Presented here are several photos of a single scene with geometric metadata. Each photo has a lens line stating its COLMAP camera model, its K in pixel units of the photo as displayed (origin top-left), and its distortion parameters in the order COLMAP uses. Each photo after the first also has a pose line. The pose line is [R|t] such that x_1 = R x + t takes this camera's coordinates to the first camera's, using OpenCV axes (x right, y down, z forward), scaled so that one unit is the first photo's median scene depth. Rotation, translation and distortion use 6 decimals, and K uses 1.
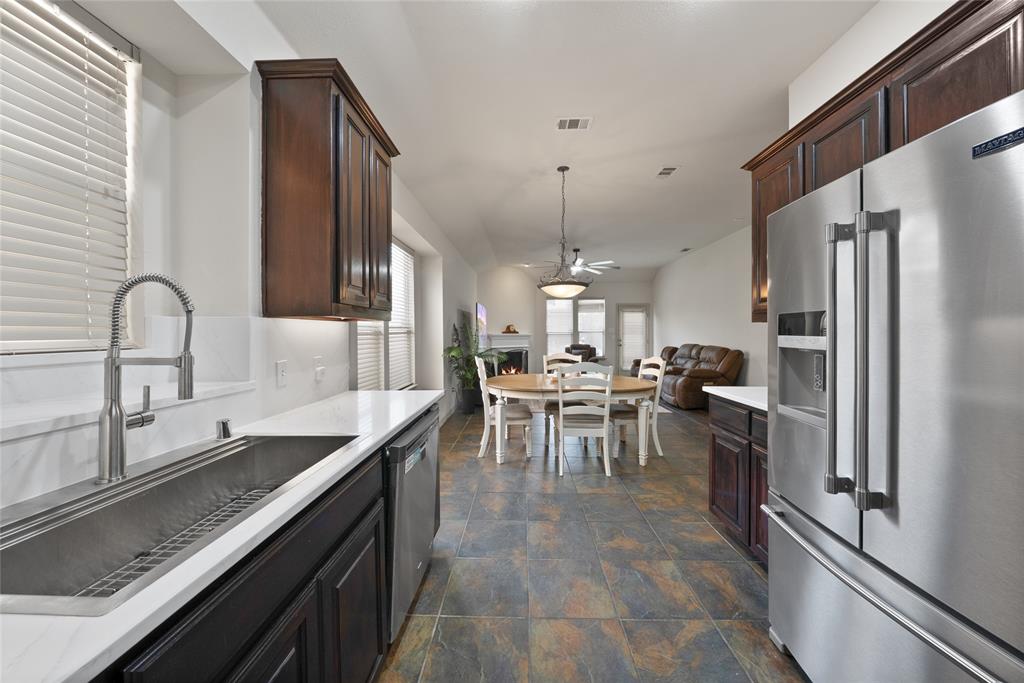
lens RADIAL K [[353.1, 0, 510.9], [0, 353.1, 328.7], [0, 0, 1]] dist [-0.002347, -0.000184]
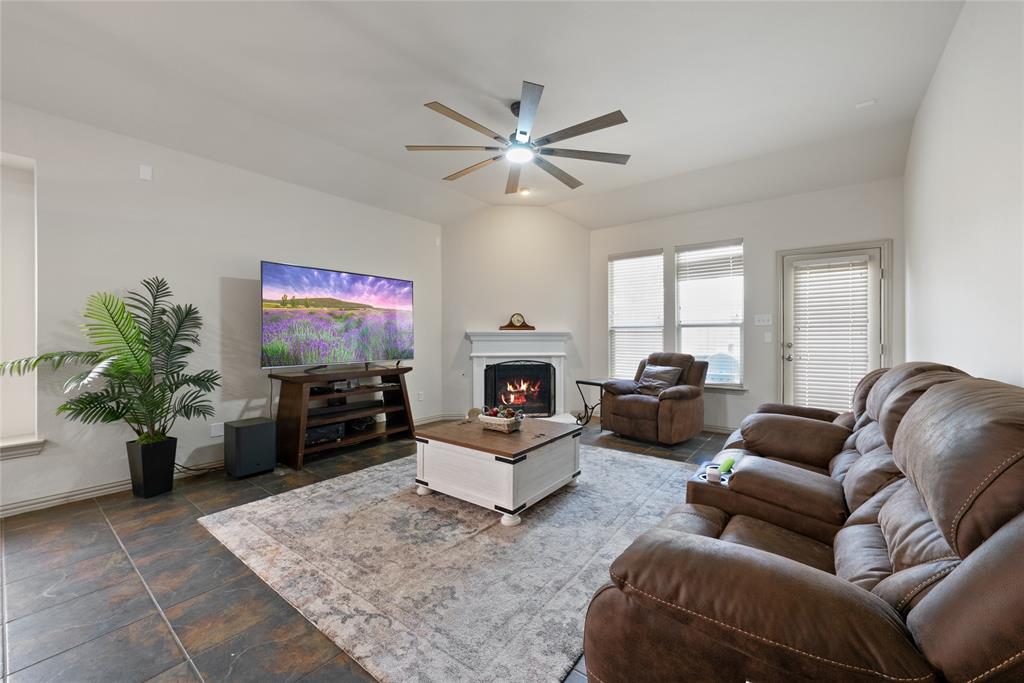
lens RADIAL K [[398.2, 0, 514.2], [0, 398.2, 334.6], [0, 0, 1]] dist [-0.000503, 0.000004]
pose [[0.811968, -0.005129, -0.583680, 0.344154], [0.009584, 0.999944, 0.004545, 0.017291], [0.583624, -0.009284, 0.811971, 0.511593]]
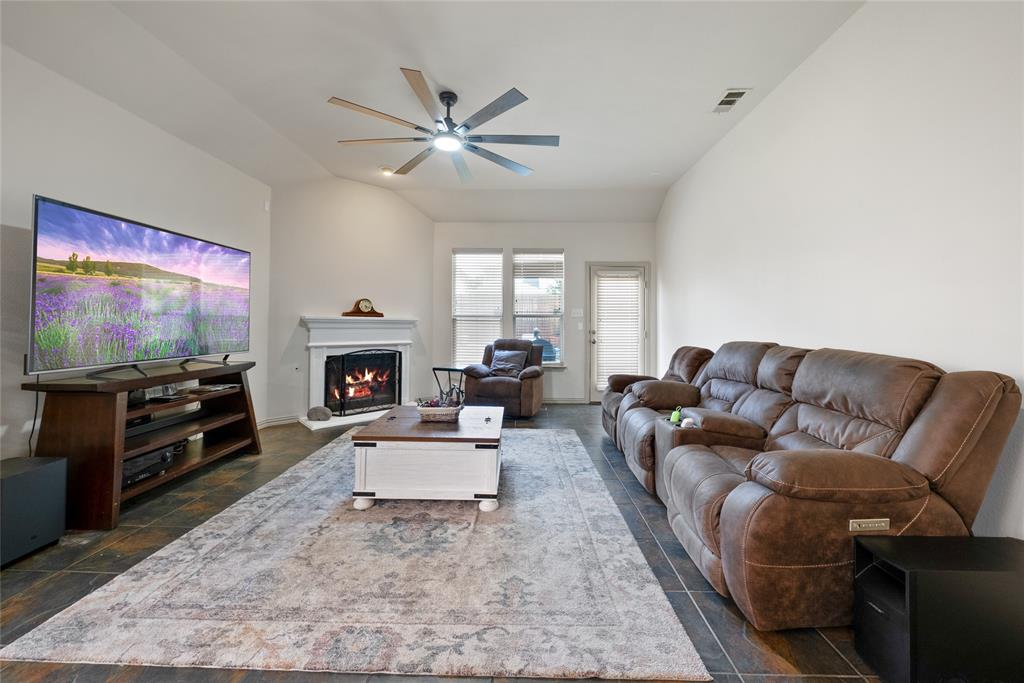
lens RADIAL K [[390.0, 0, 512.0], [0, 390.0, 311.7], [0, 0, 1]] dist [-0.000822, -0.000164]
pose [[0.999971, 0.006557, 0.003946, 0.201748], [-0.006466, 0.999723, -0.022628, 0.017266], [-0.004093, 0.022602, 0.999736, 0.458768]]
